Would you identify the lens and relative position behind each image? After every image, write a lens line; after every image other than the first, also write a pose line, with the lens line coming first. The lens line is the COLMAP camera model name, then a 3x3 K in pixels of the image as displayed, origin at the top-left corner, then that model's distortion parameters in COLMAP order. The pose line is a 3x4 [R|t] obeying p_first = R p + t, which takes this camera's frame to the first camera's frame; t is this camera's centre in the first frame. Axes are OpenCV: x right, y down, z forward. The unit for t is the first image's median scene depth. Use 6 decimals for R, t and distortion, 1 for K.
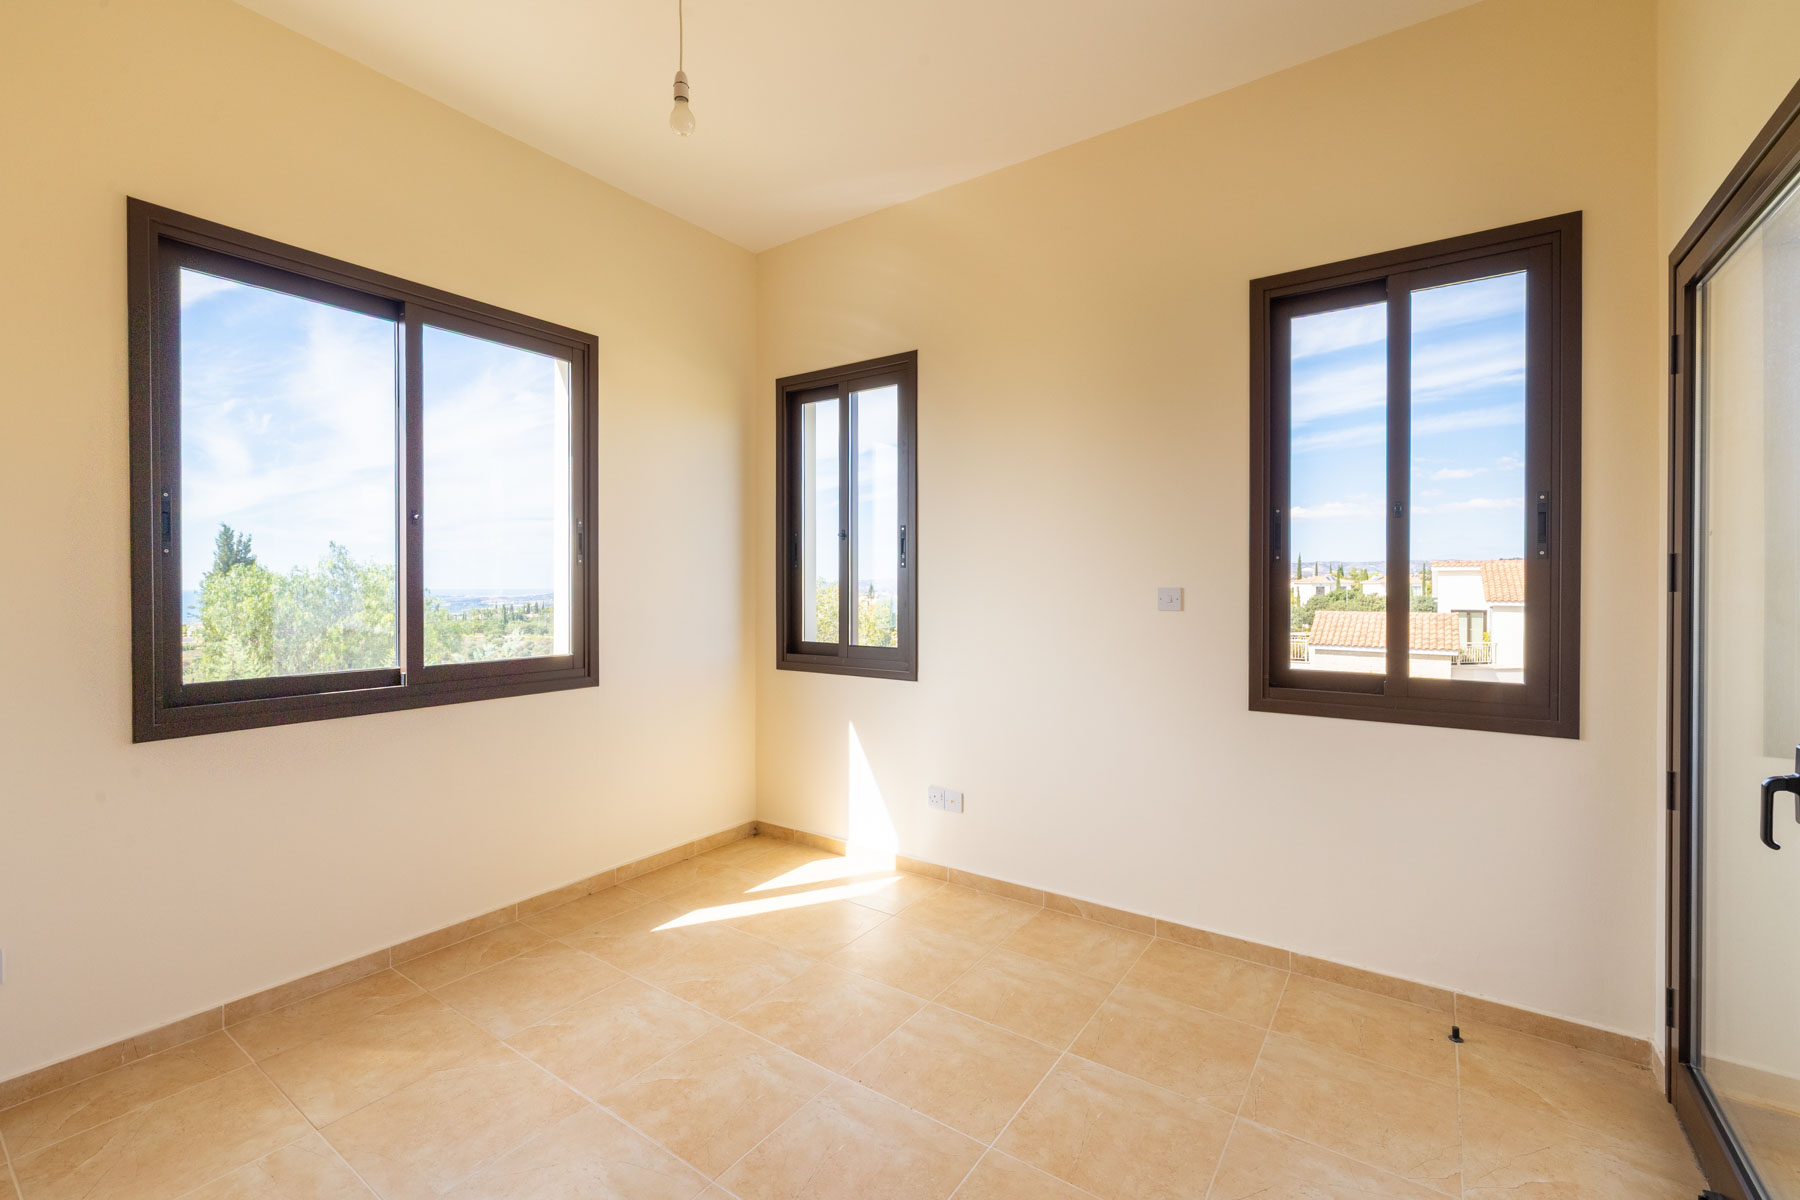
lens RADIAL K [[771.9, 0, 902.7], [0, 771.9, 583.4], [0, 0, 1]] dist [0.003157, -0.000575]
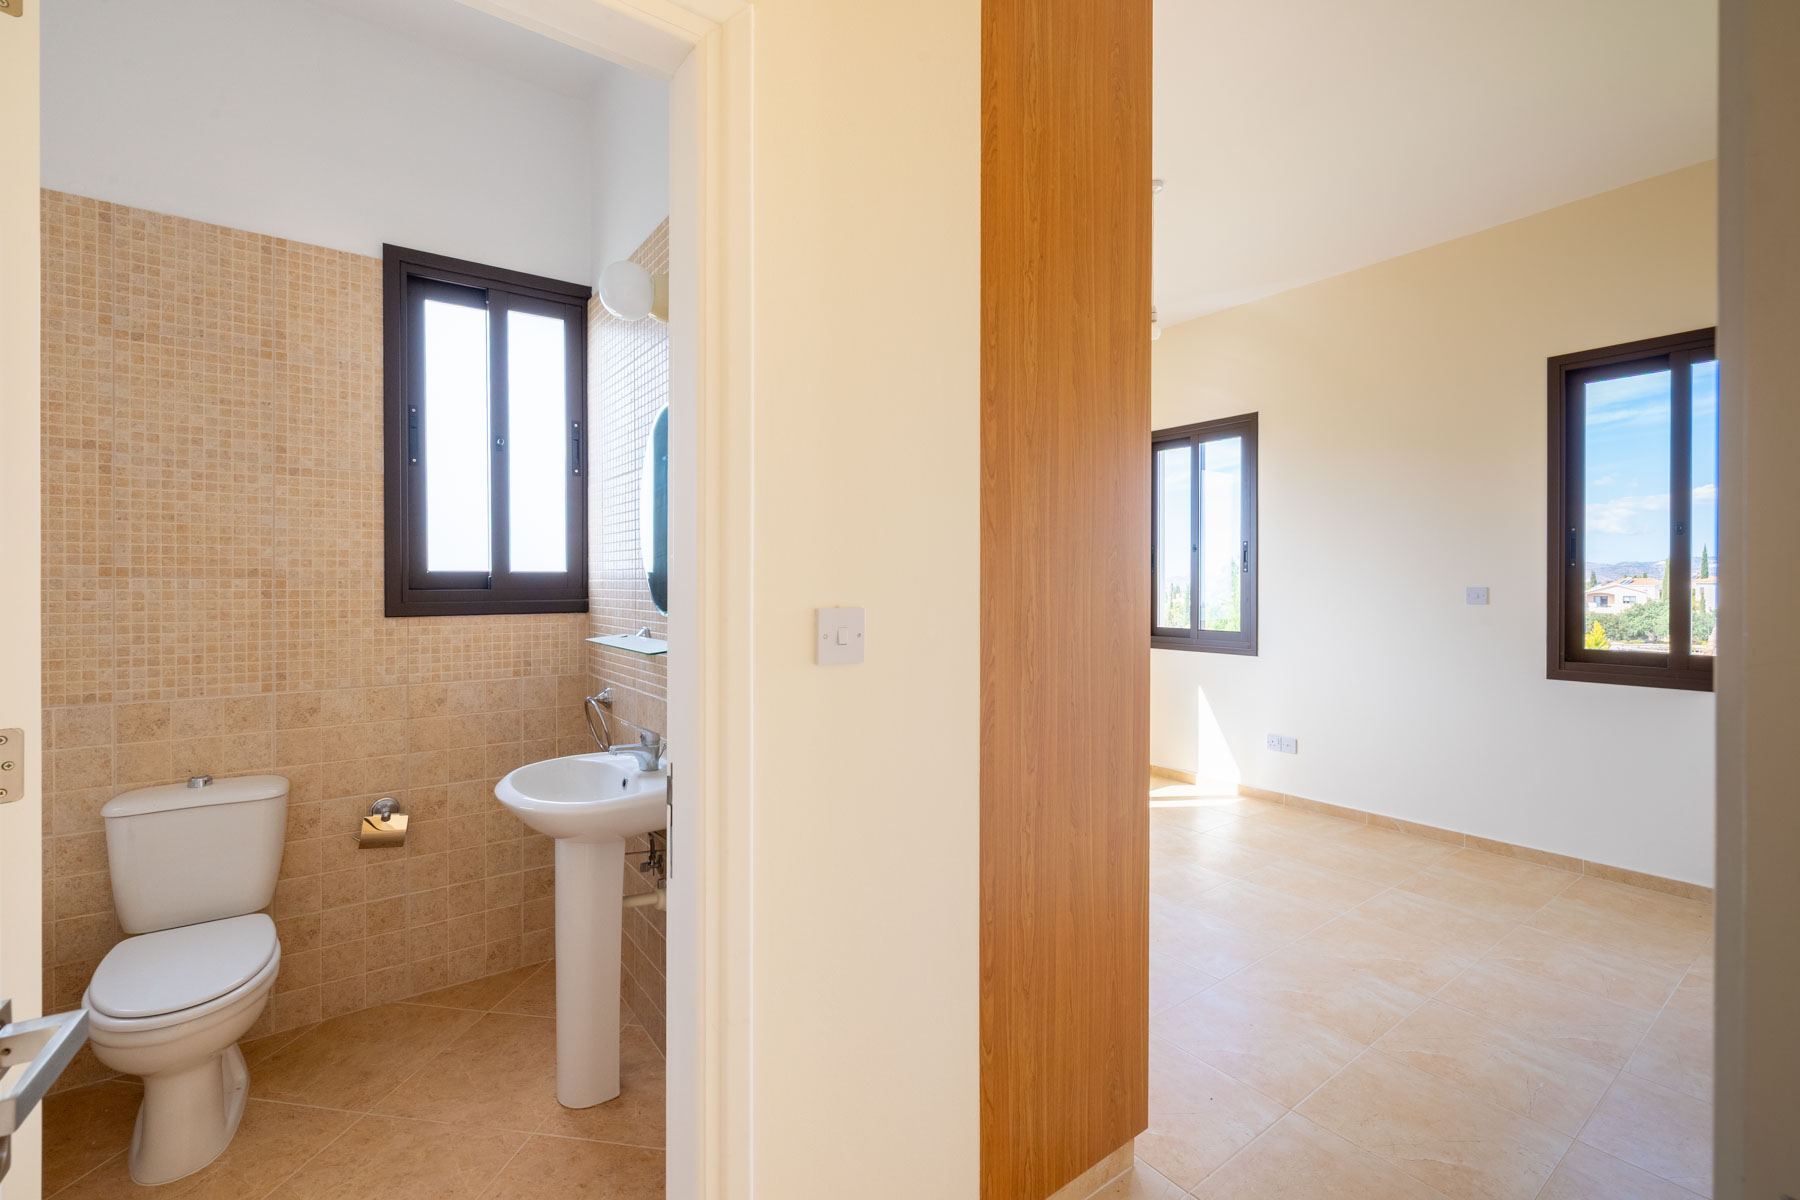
lens RADIAL K [[771.9, 0, 895.6], [0, 771.9, 587.2], [0, 0, 1]] dist [0.003157, -0.000575]
pose [[0.945331, 0.000644, -0.326113, -0.158253], [0.000758, 0.999991, 0.004174, -0.000511], [0.326113, -0.004193, 0.945322, -0.553164]]
